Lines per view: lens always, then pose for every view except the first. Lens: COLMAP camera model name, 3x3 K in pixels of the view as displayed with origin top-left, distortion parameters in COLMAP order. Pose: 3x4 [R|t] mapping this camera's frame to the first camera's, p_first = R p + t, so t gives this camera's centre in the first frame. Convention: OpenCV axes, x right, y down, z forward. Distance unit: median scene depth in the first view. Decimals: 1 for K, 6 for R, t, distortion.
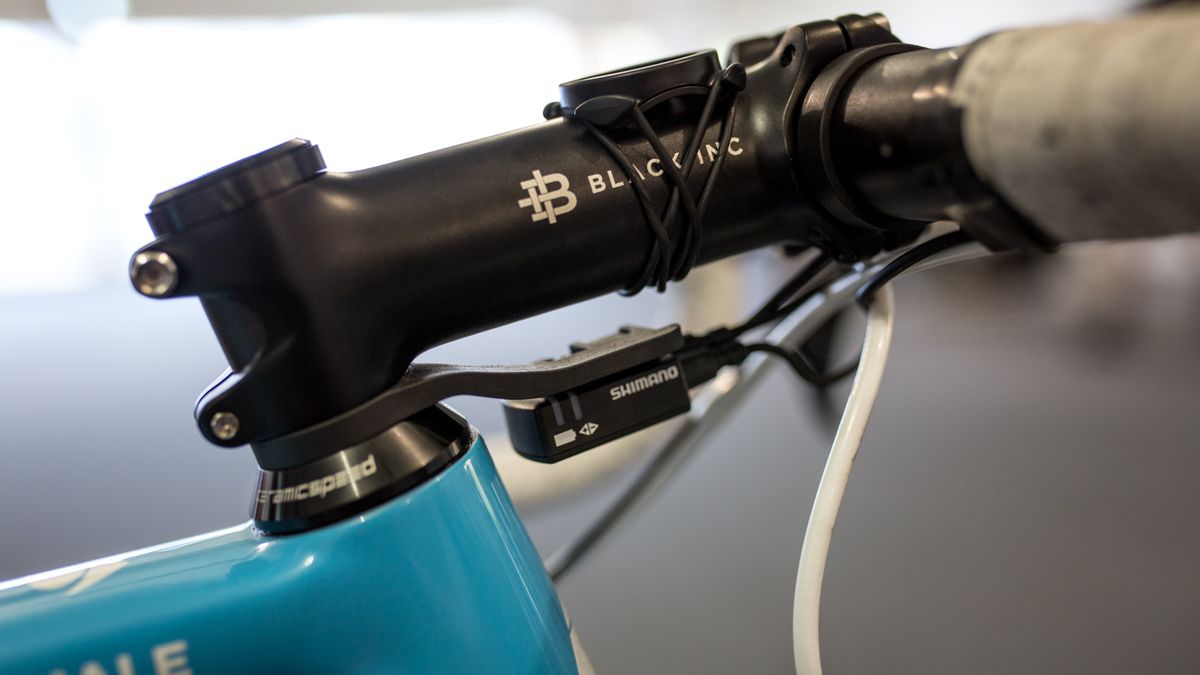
lens RADIAL K [[1234.3, 0, 606.1], [0, 1234.3, 336.7], [0, 0, 1]] dist [-0.025615, 0.000000]
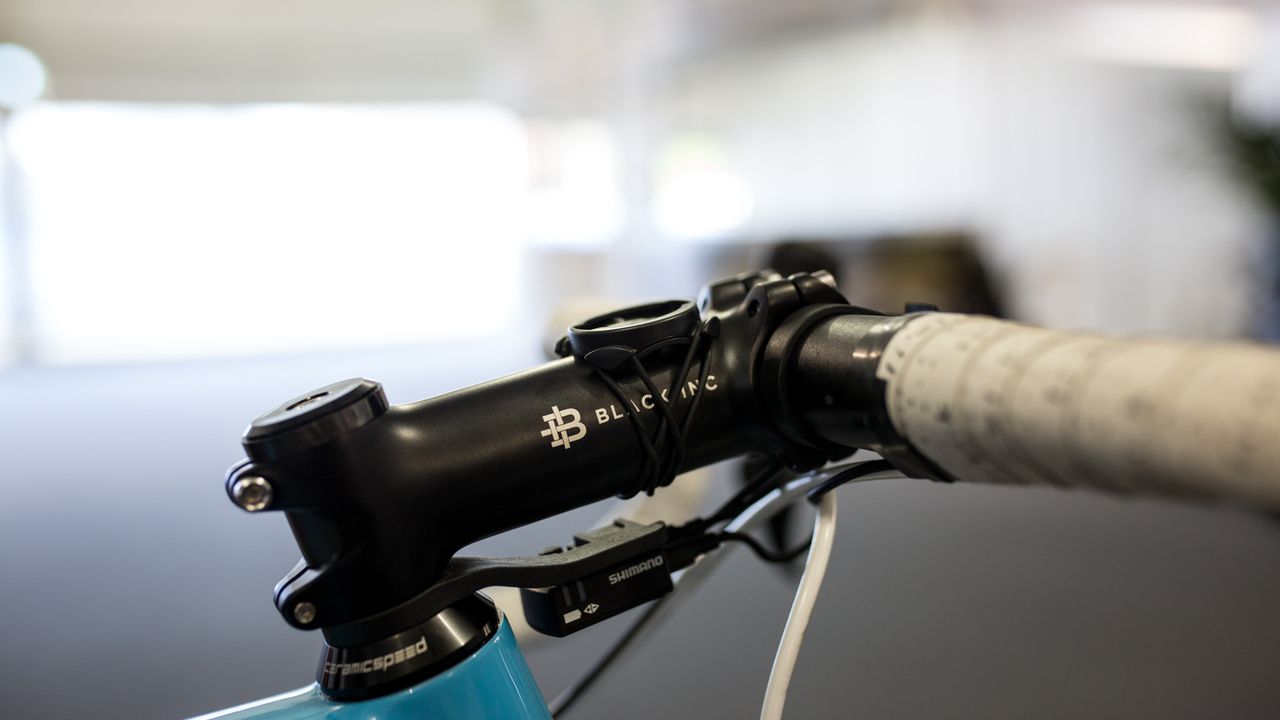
lens RADIAL K [[1316.6, 0, 633.0], [0, 1316.6, 362.2], [0, 0, 1]] dist [-0.025615, 0.000000]
pose [[0.998165, 0.010737, 0.059590, -0.056092], [-0.007550, 0.998542, -0.053445, -0.105972], [-0.060077, 0.052897, 0.996791, -0.338026]]
